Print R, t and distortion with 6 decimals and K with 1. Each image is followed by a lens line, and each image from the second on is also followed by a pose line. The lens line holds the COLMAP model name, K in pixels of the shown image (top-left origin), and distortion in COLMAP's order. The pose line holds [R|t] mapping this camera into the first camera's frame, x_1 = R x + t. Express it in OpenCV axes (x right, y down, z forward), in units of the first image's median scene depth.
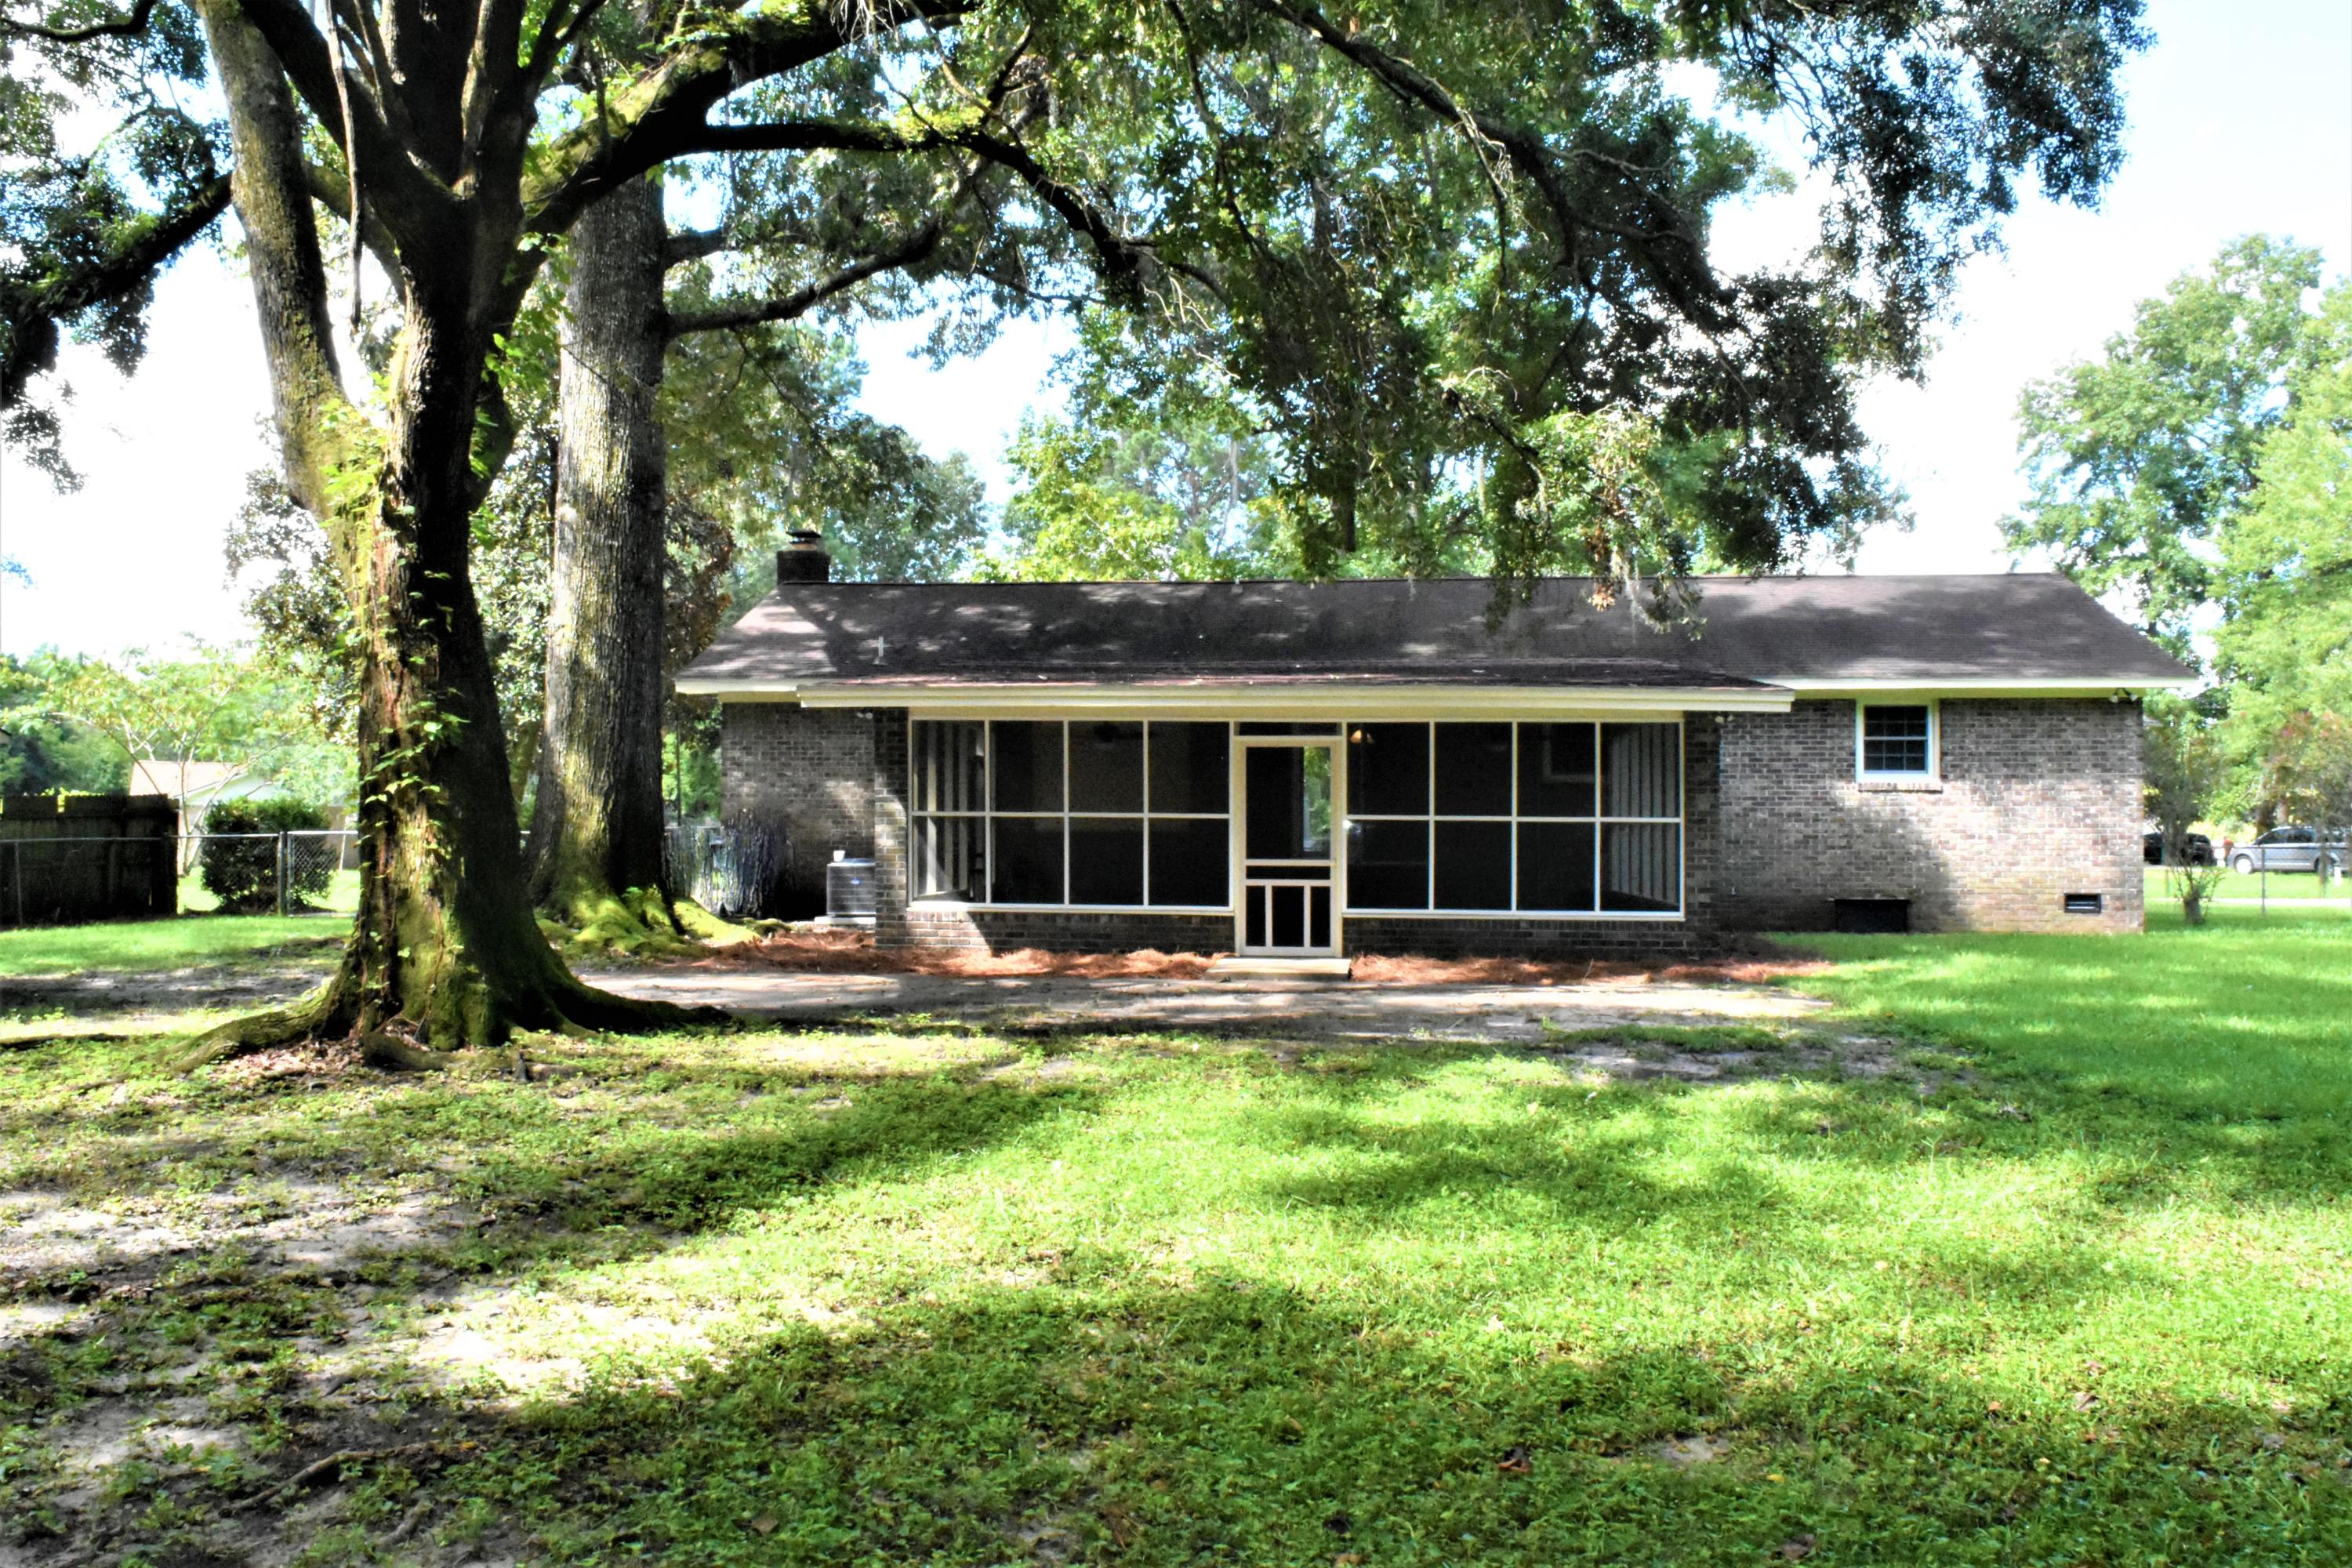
lens RADIAL K [[1822.0, 0, 1176.0], [0, 1822.0, 784.0], [0, 0, 1]] dist [-0.014194, 0.003272]
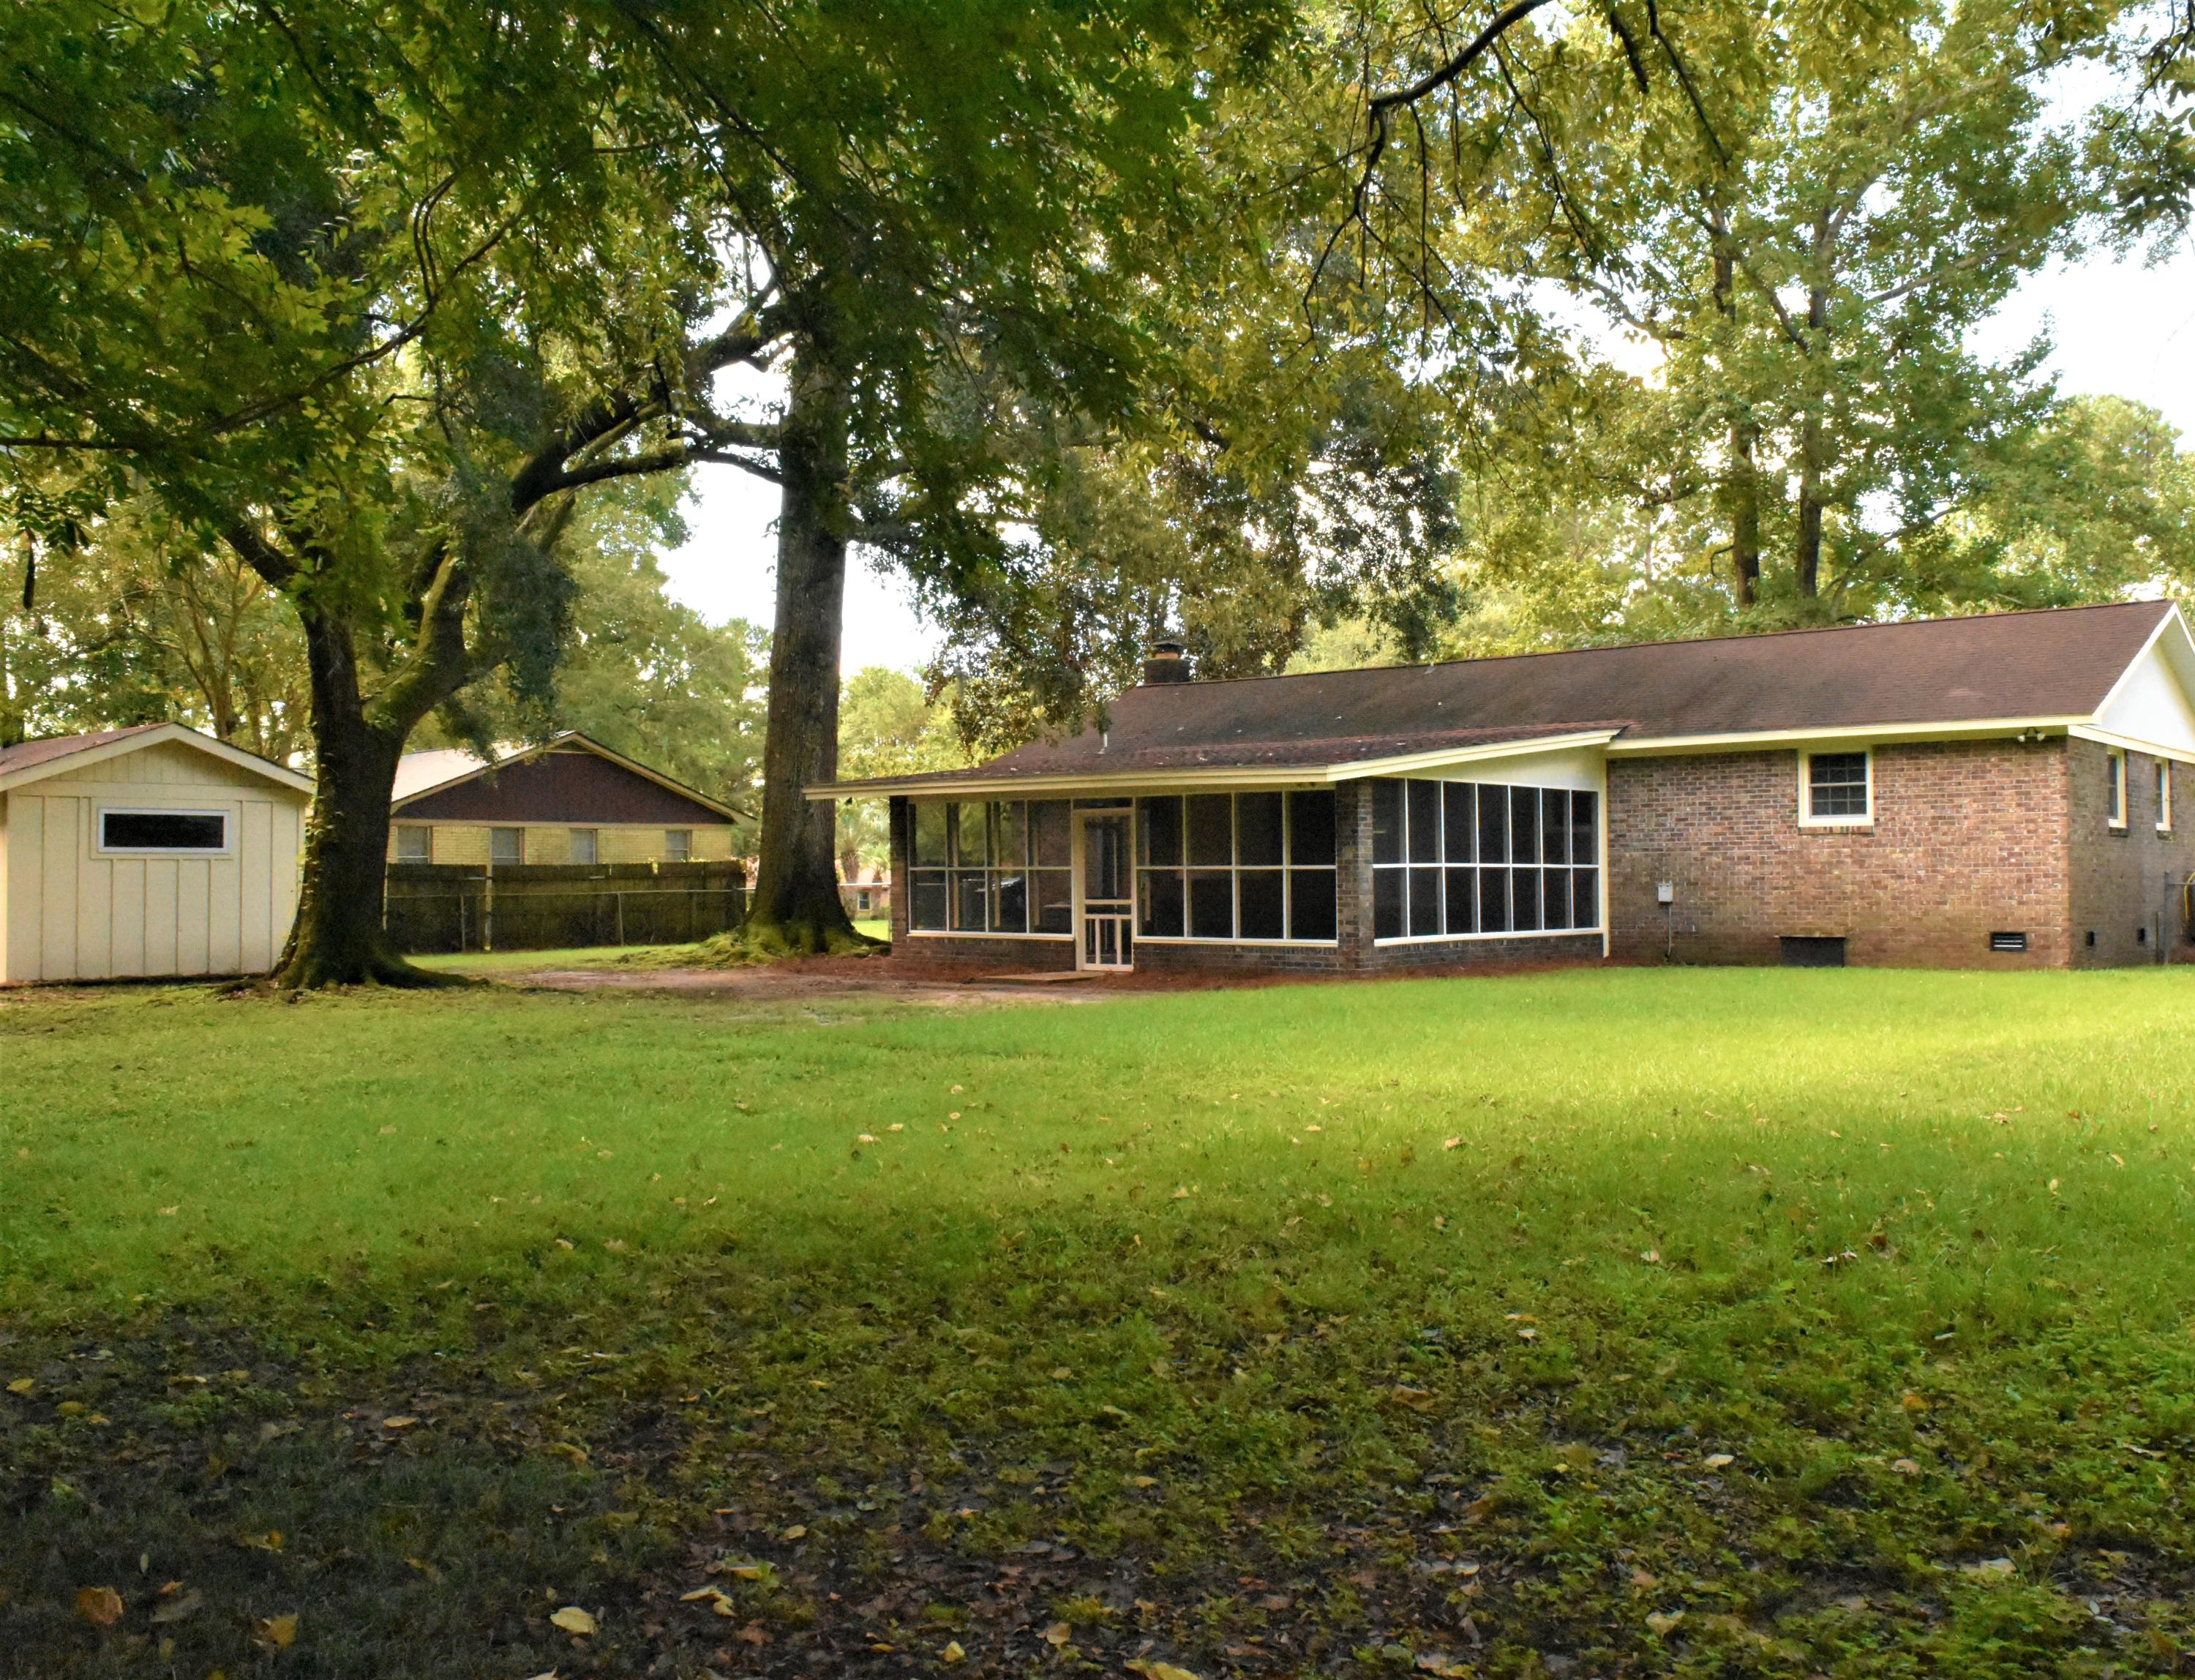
lens RADIAL K [[1819.3, 0, 1148.2], [0, 1819.3, 840.6], [0, 0, 1]] dist [0.005216, -0.000431]
pose [[0.862514, -0.020177, -0.505631, 0.769668], [0.022360, 0.999748, -0.001752, 0.000780], [0.505540, -0.009794, 0.862748, -0.149523]]
